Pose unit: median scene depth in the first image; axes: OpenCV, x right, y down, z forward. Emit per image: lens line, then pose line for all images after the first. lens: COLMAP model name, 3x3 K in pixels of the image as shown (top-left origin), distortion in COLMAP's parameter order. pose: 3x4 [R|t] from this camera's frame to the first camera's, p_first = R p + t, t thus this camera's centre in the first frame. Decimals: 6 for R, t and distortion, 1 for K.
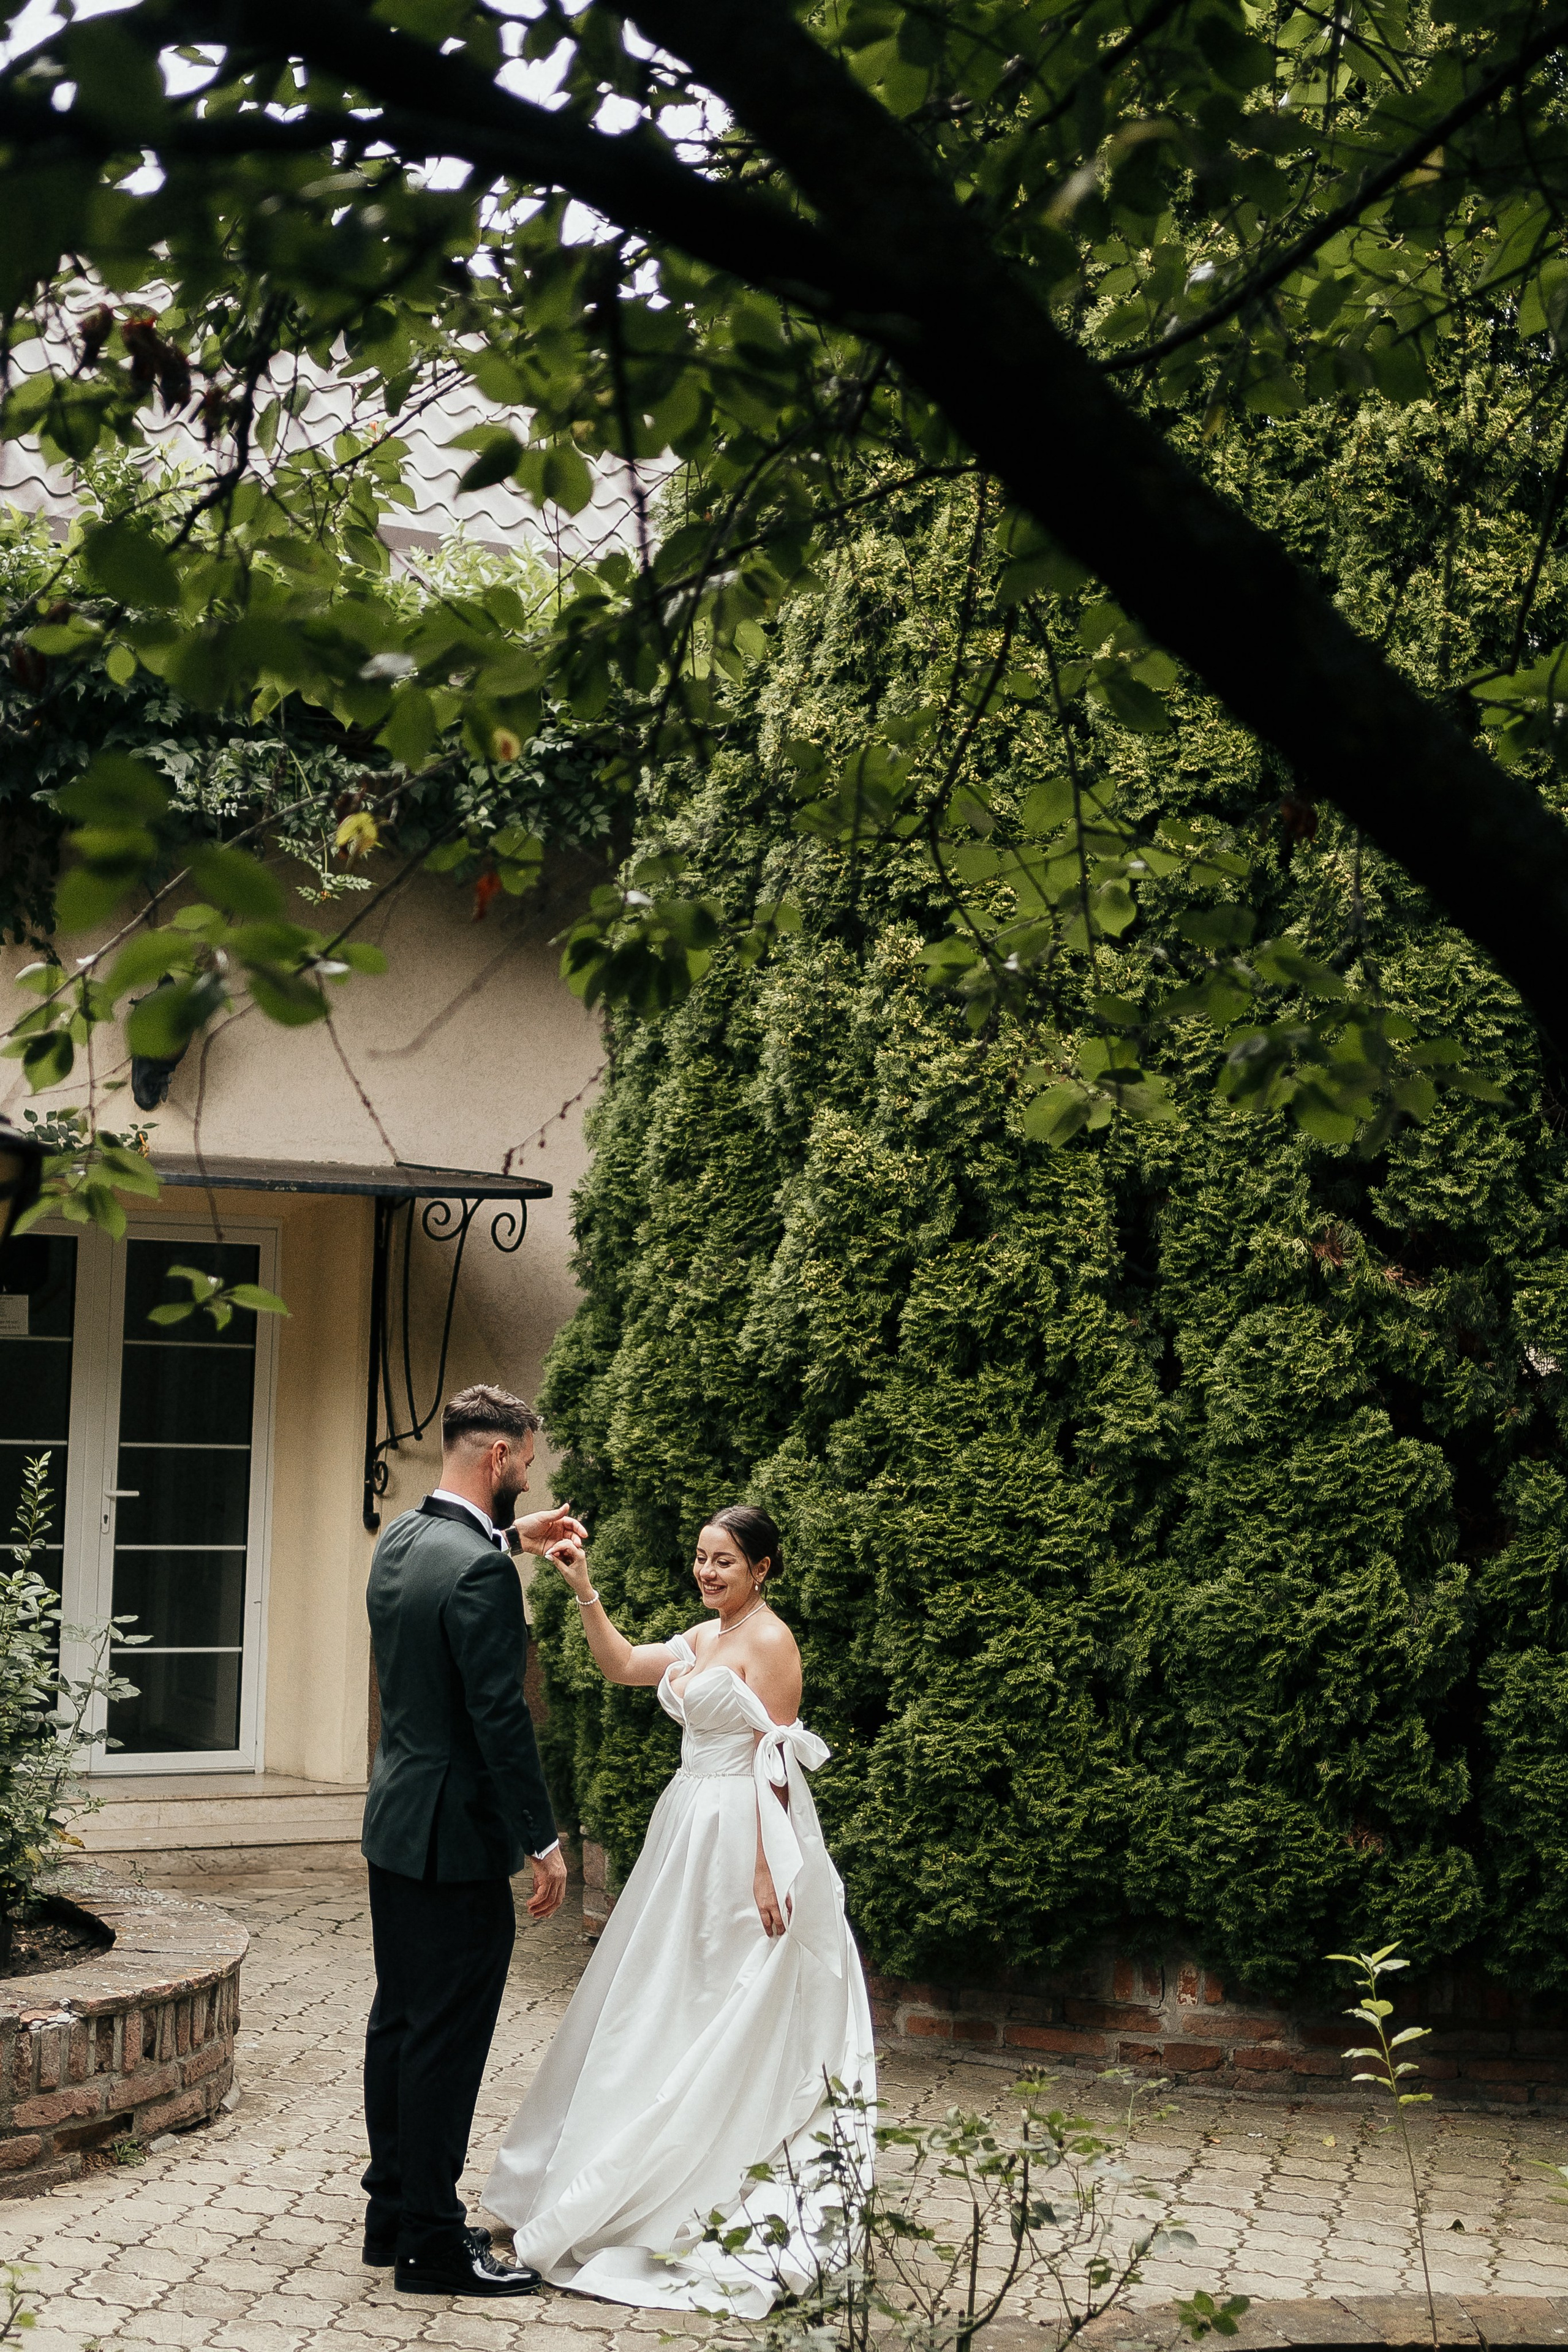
lens RADIAL K [[3498.9, 0, 800.9], [0, 3498.9, 1212.9], [0, 0, 1]] dist [0.012116, 0.000000]
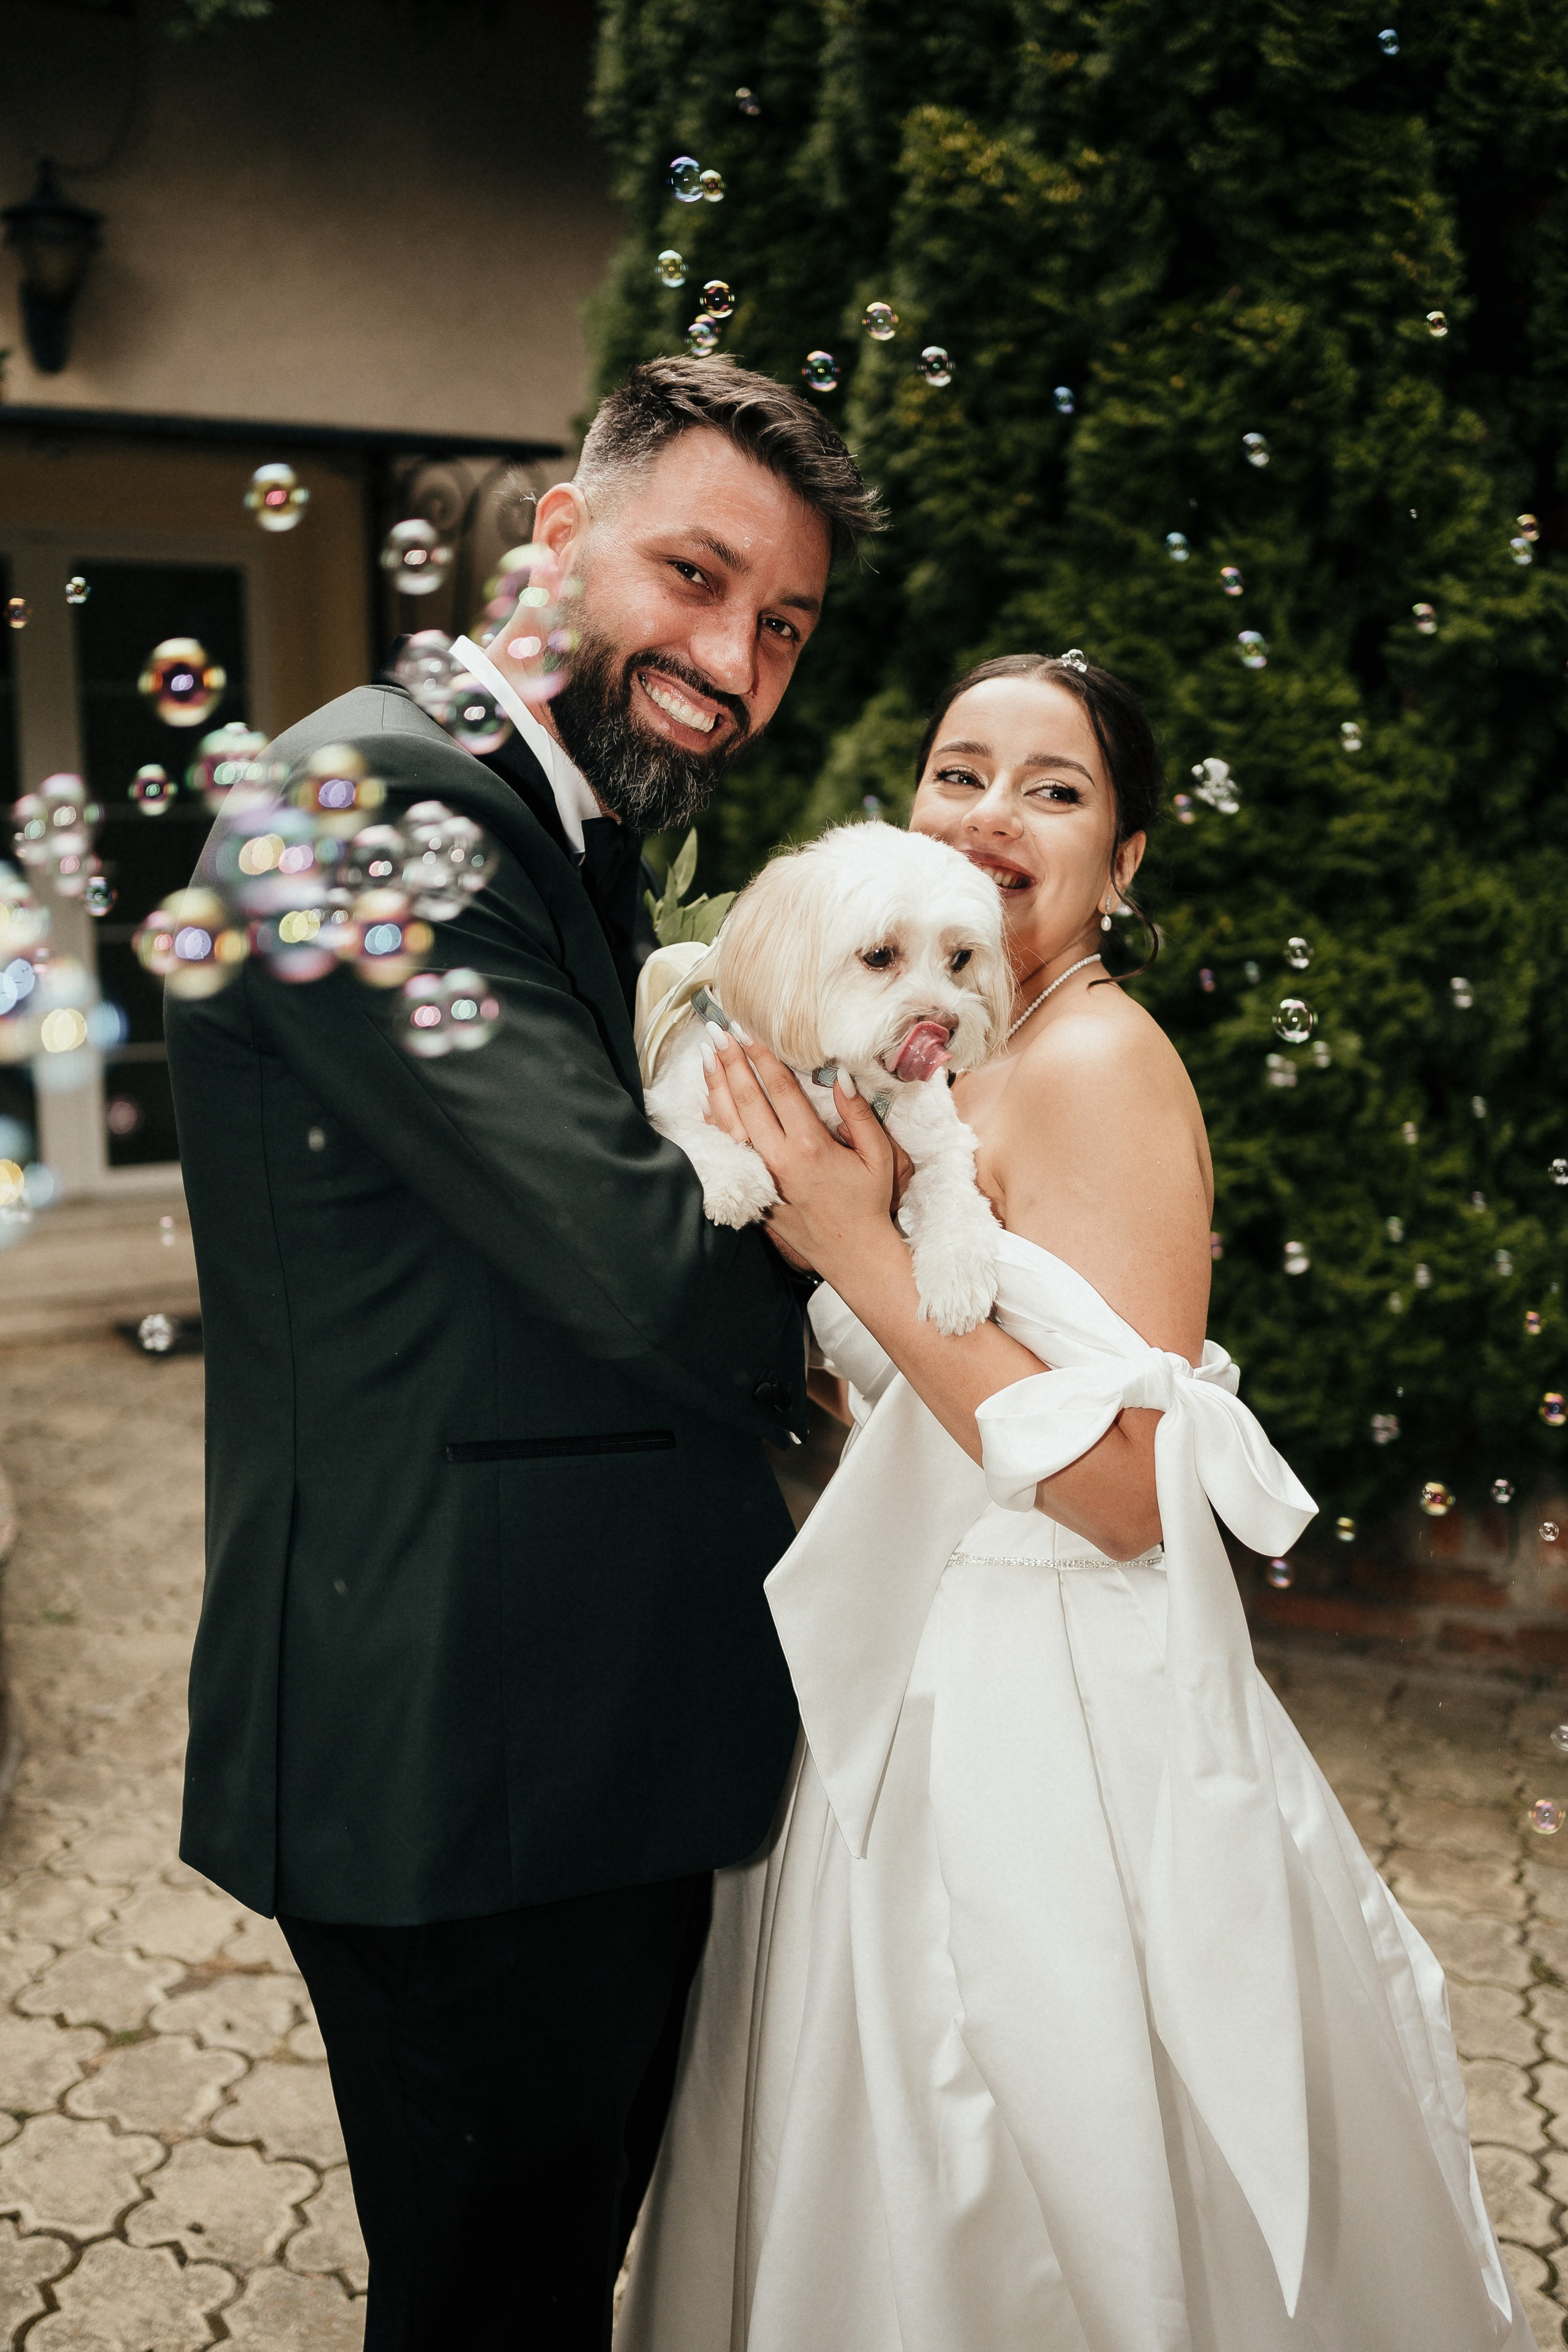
lens RADIAL K [[2280.1, 0, 783.5], [0, 2280.1, 1168.6], [0, 0, 1]] dist [0.033851, 0.000000]
pose [[0.998348, -0.035957, -0.044820, -0.006367], [0.043932, 0.980401, 0.192050, 0.072448], [0.037036, -0.193702, 0.980361, 0.610629]]
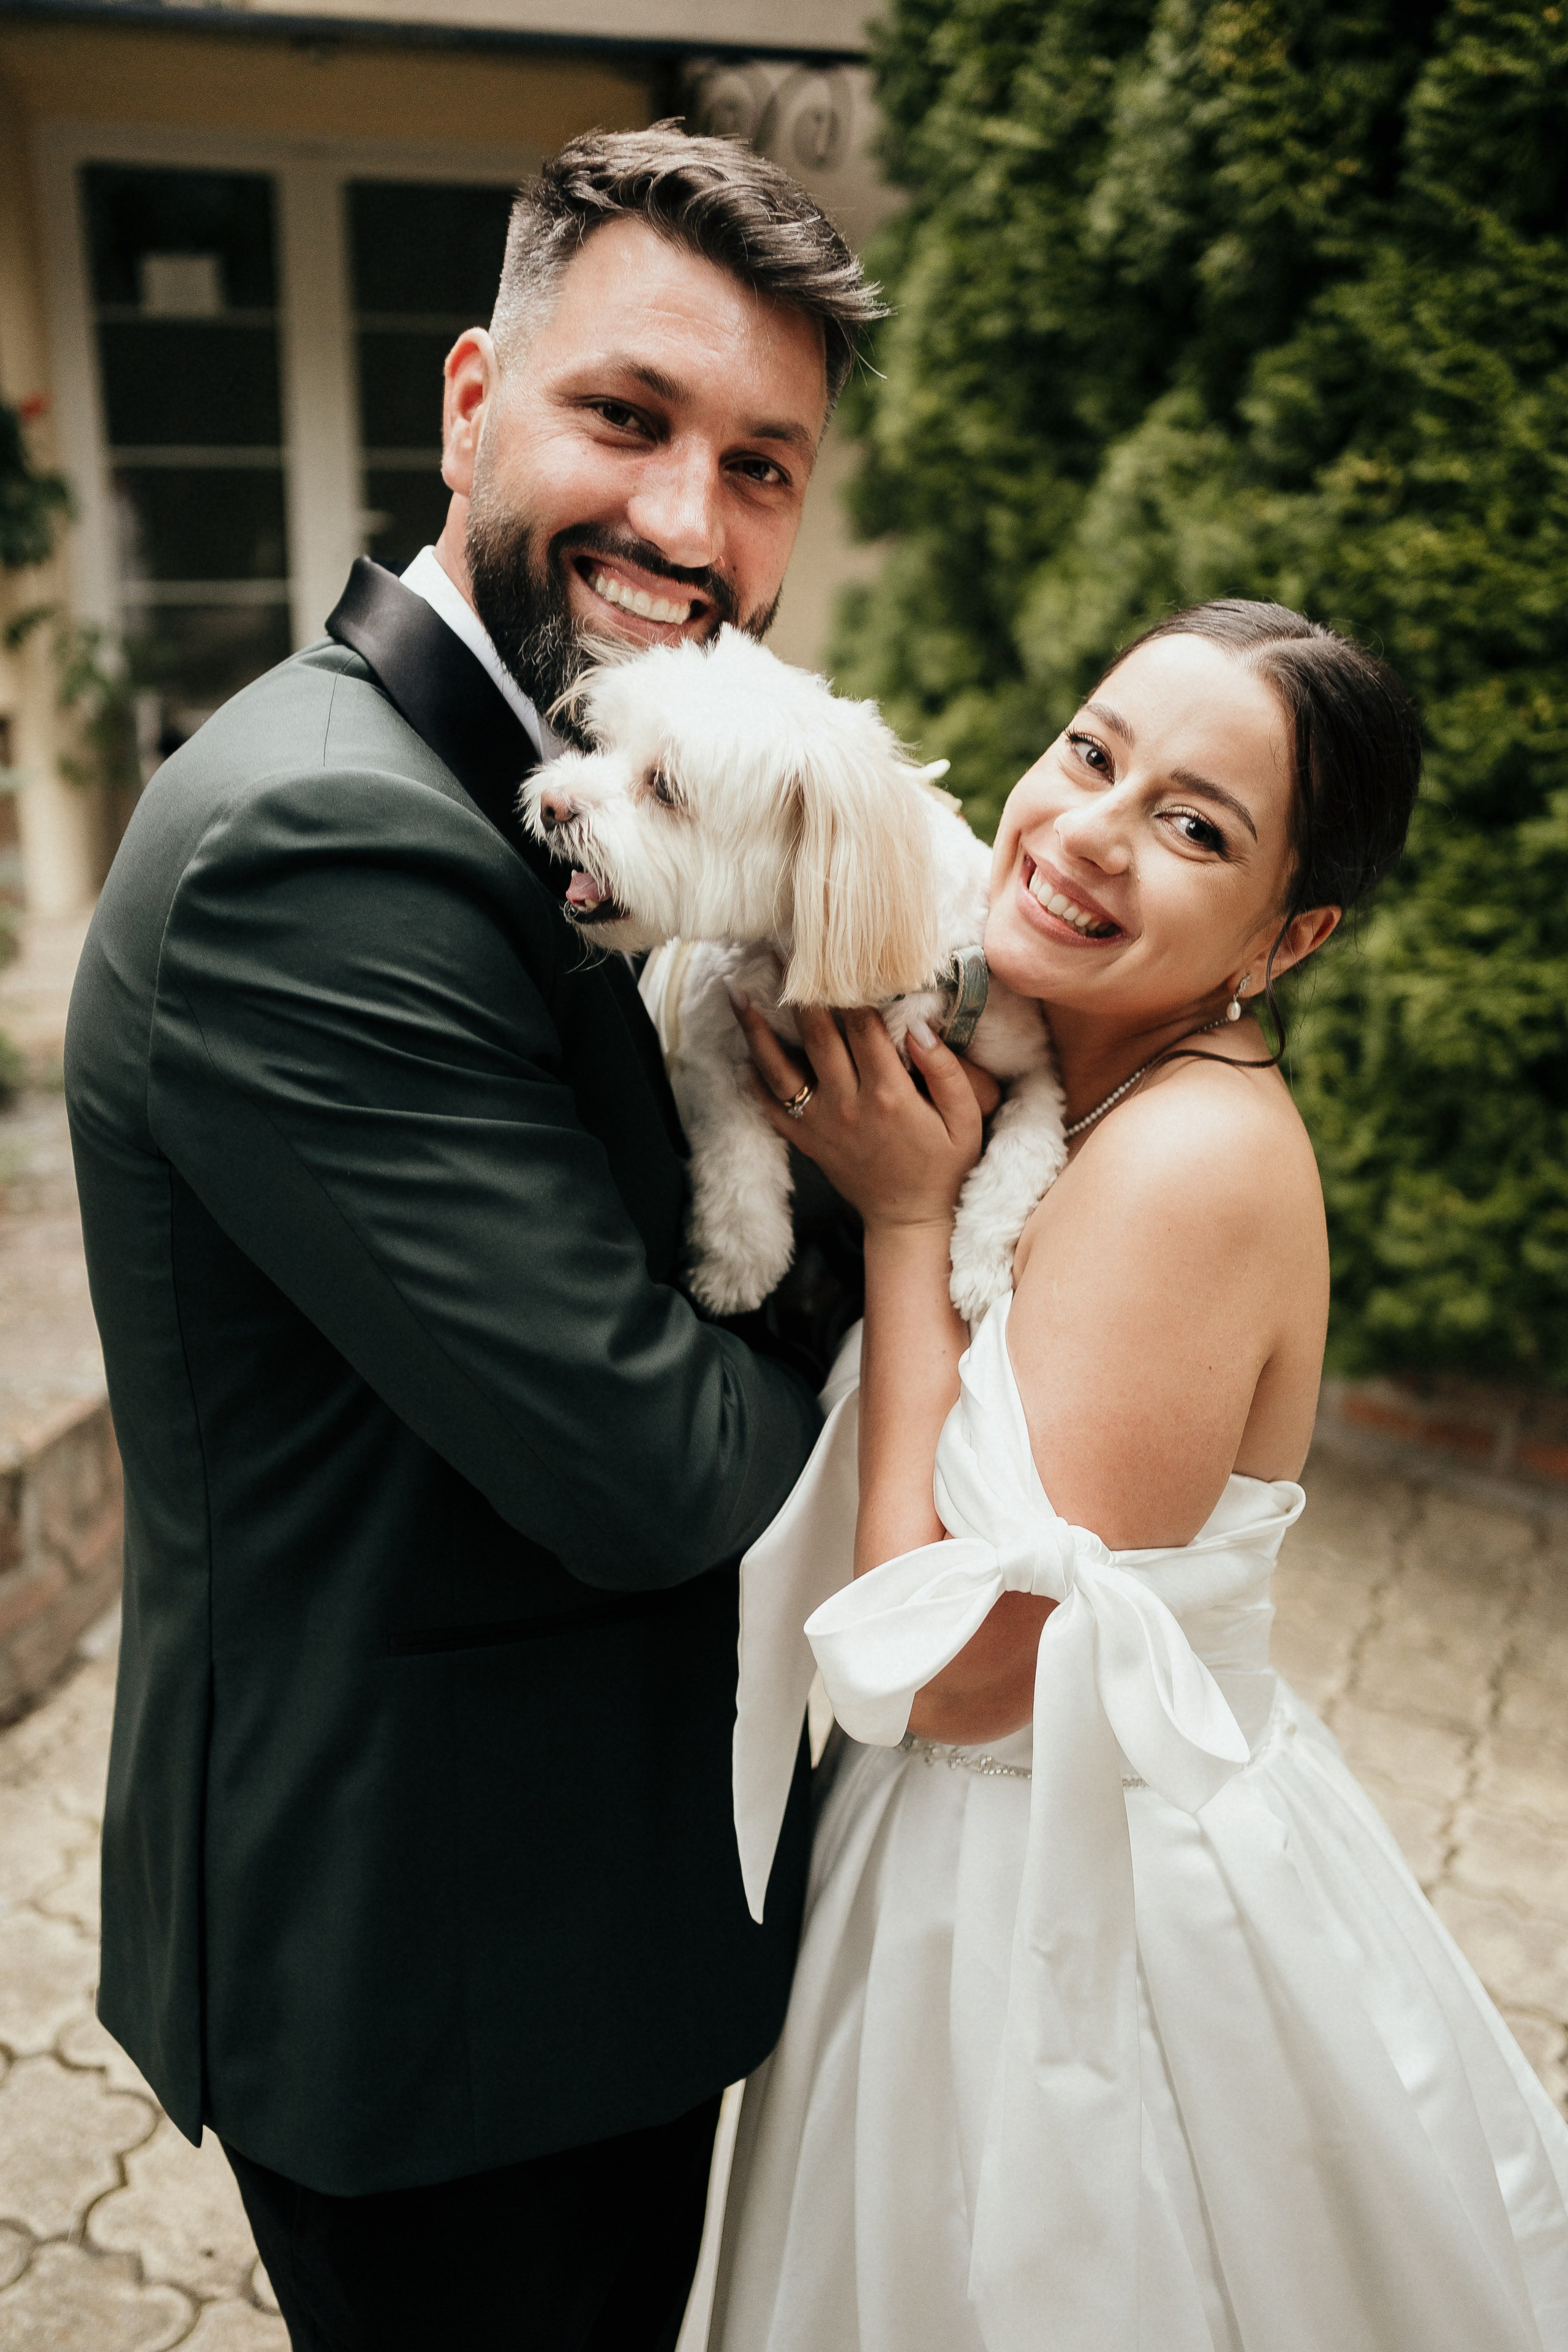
lens RADIAL K [[2280.1, 0, 839.7], [0, 2280.1, 1177.9], [0, 0, 1]] dist [0.033851, 0.000000]
pose [[0.985366, 0.035687, -0.166674, 0.009628], [0.024455, 0.938122, 0.345441, 0.057273], [0.168688, -0.344462, 0.923521, 0.654987]]
